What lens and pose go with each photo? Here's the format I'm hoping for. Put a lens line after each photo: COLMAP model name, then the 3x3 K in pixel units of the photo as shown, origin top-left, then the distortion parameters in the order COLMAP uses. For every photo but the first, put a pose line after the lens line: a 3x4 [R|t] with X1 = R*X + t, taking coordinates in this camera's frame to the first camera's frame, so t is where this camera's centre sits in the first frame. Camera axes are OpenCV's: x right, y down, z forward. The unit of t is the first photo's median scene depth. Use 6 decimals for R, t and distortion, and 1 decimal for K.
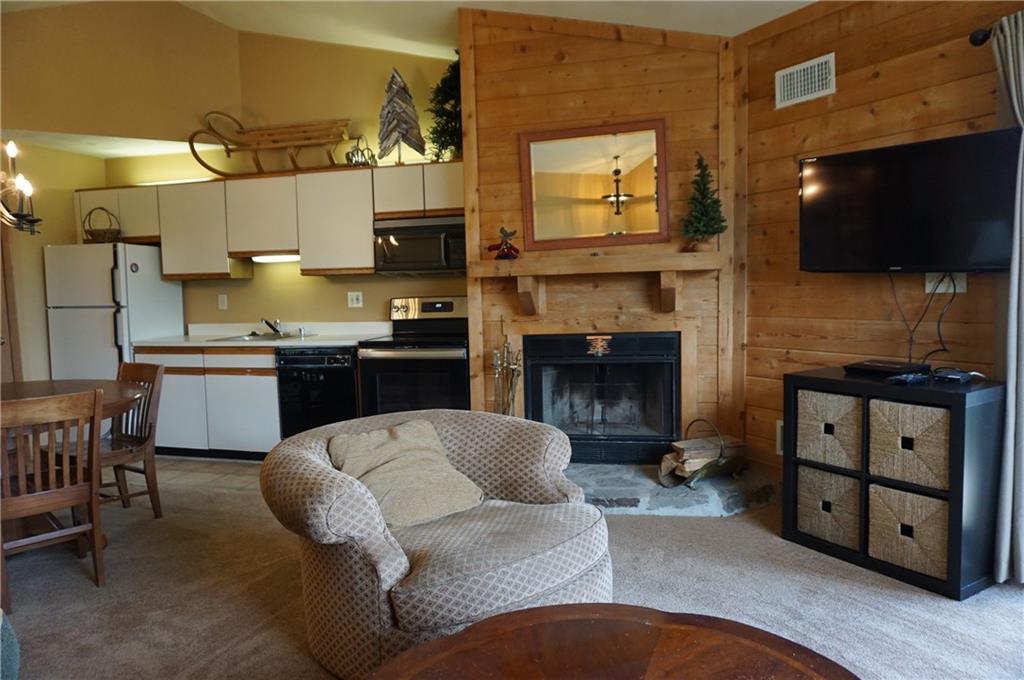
lens RADIAL K [[680.2, 0, 506.6], [0, 680.2, 340.8], [0, 0, 1]] dist [-0.049717, 0.032377]
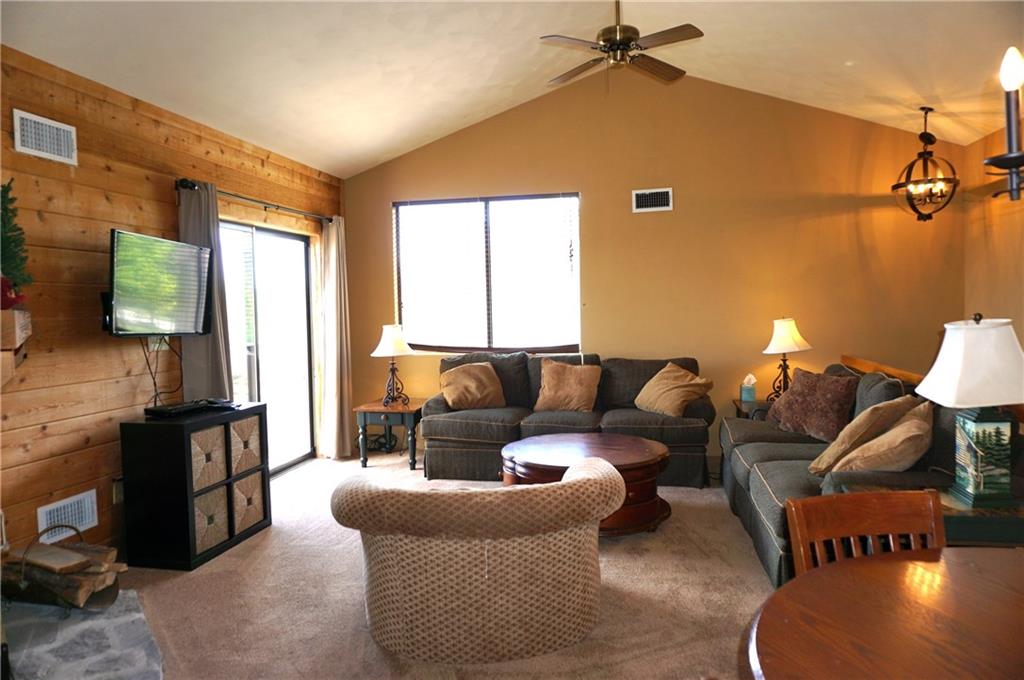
lens RADIAL K [[680.2, 0, 505.8], [0, 680.2, 339.3], [0, 0, 1]] dist [-0.049717, 0.032377]
pose [[-0.742433, 0.013597, 0.669782, -0.644570], [0.096631, 0.991512, 0.086983, -0.119265], [-0.662914, 0.129301, -0.737446, 1.257521]]
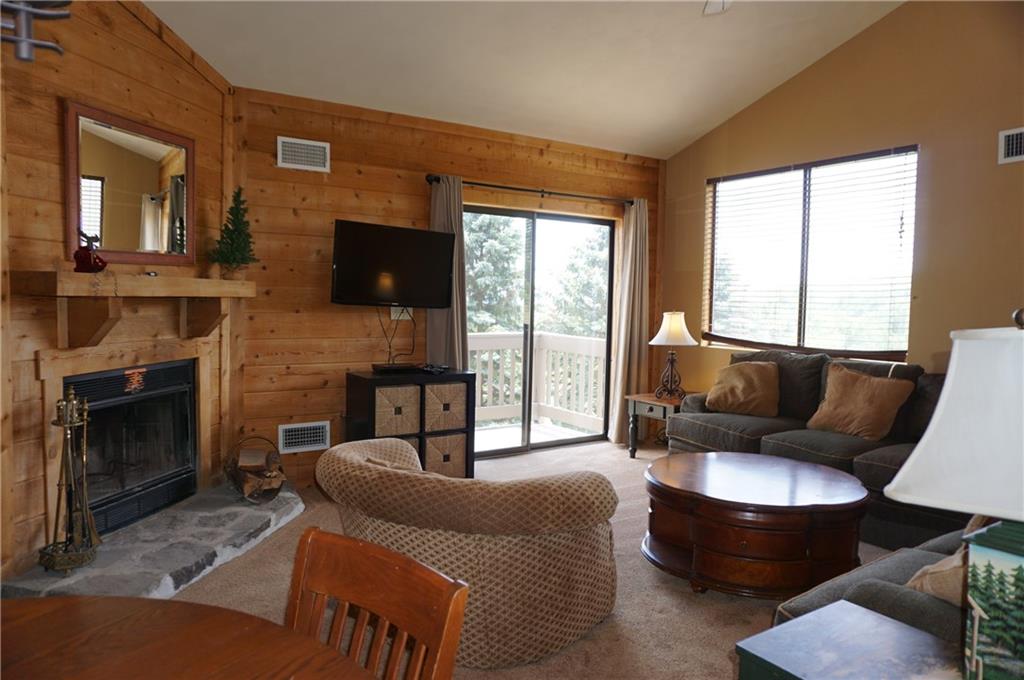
lens RADIAL K [[680.2, 0, 509.6], [0, 680.2, 336.7], [0, 0, 1]] dist [-0.049717, 0.032377]
pose [[-0.054380, -0.025378, 0.998198, -0.842483], [0.063676, 0.997554, 0.028830, -0.049208], [-0.996488, 0.065129, -0.052631, 0.674722]]
